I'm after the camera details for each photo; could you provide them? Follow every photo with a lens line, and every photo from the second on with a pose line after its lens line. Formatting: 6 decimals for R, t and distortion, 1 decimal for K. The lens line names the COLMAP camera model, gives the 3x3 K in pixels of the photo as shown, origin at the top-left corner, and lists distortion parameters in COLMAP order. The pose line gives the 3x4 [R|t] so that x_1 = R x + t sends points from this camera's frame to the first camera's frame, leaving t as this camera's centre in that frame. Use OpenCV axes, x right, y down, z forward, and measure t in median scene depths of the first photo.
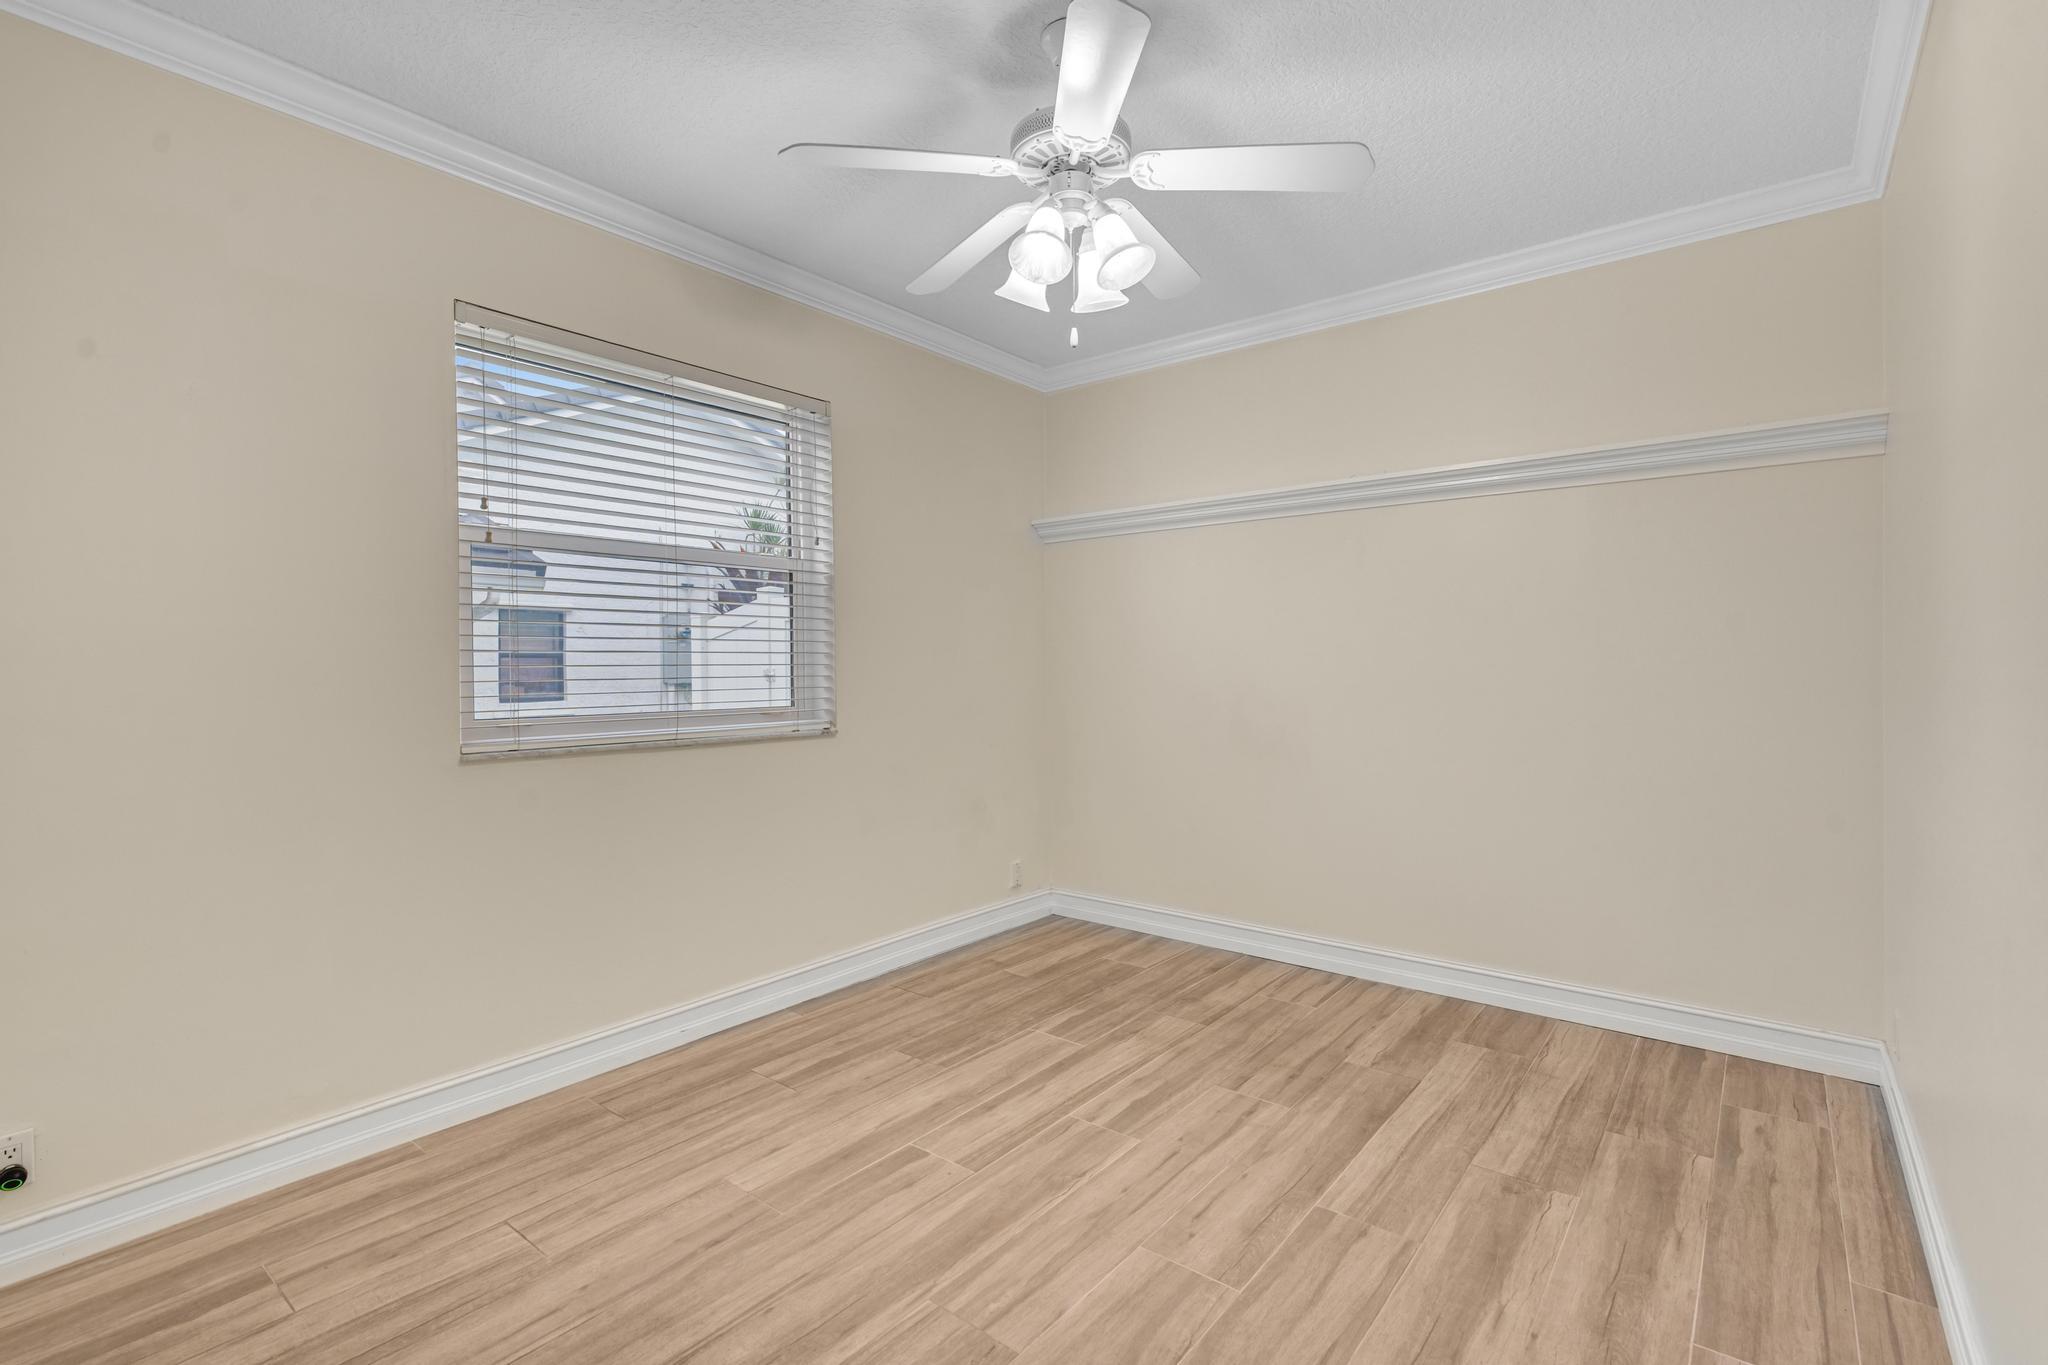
lens RADIAL K [[929.1, 0, 1019.0], [0, 929.1, 676.2], [0, 0, 1]] dist [-0.001401, -0.000236]
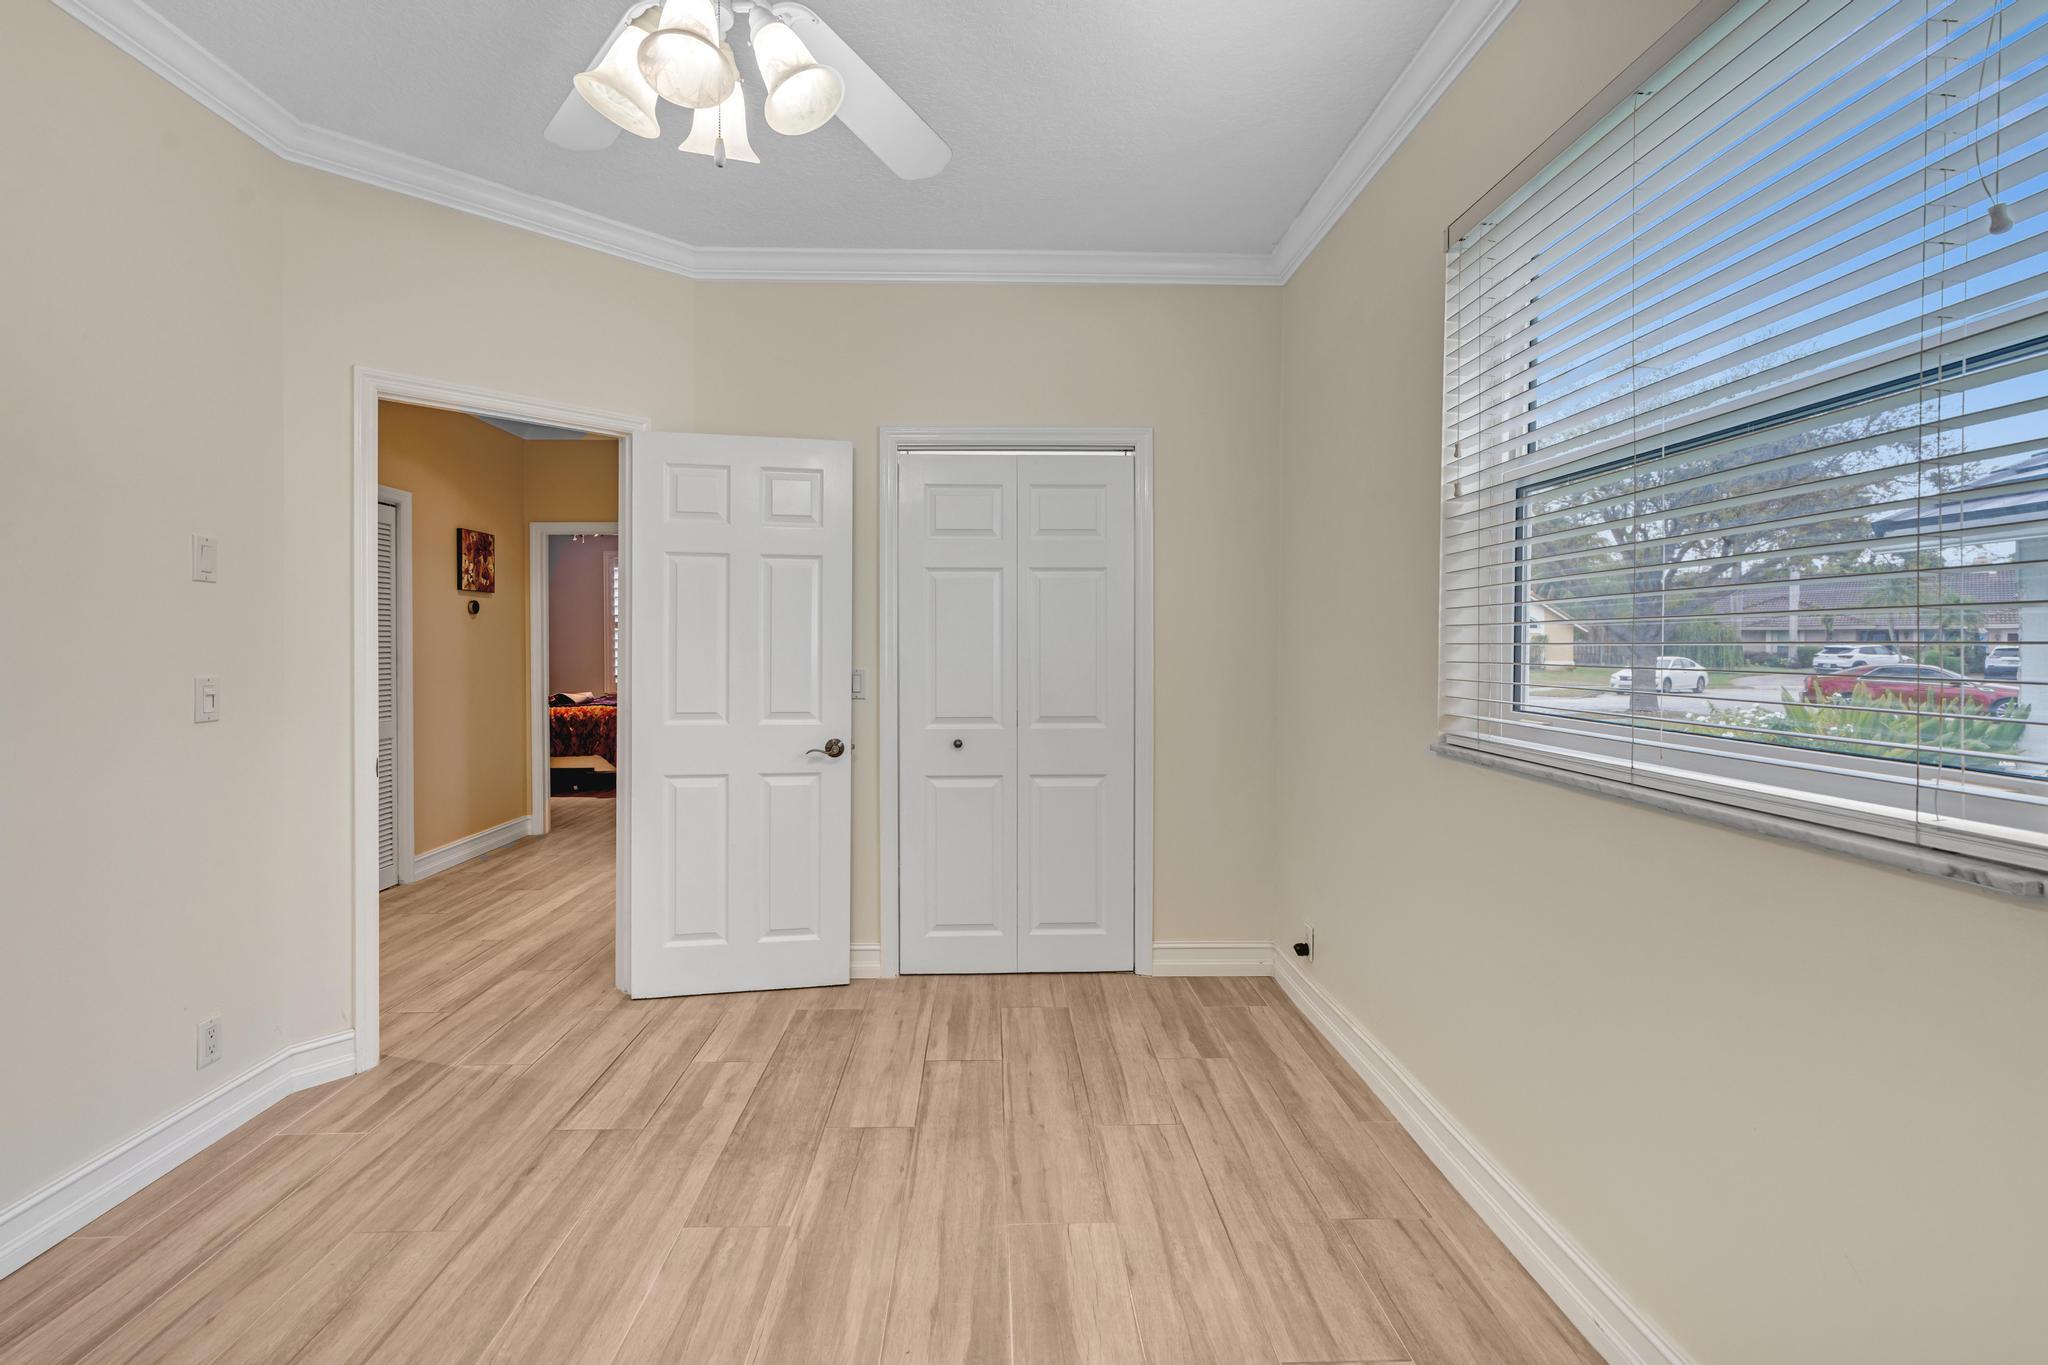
lens RADIAL K [[929.1, 0, 1014.0], [0, 929.1, 667.2], [0, 0, 1]] dist [-0.001401, -0.000236]
pose [[-0.755668, 0.023670, -0.654527, 0.371369], [-0.003305, 0.999196, 0.039950, -0.032781], [0.654947, 0.032352, -0.754982, 1.810855]]
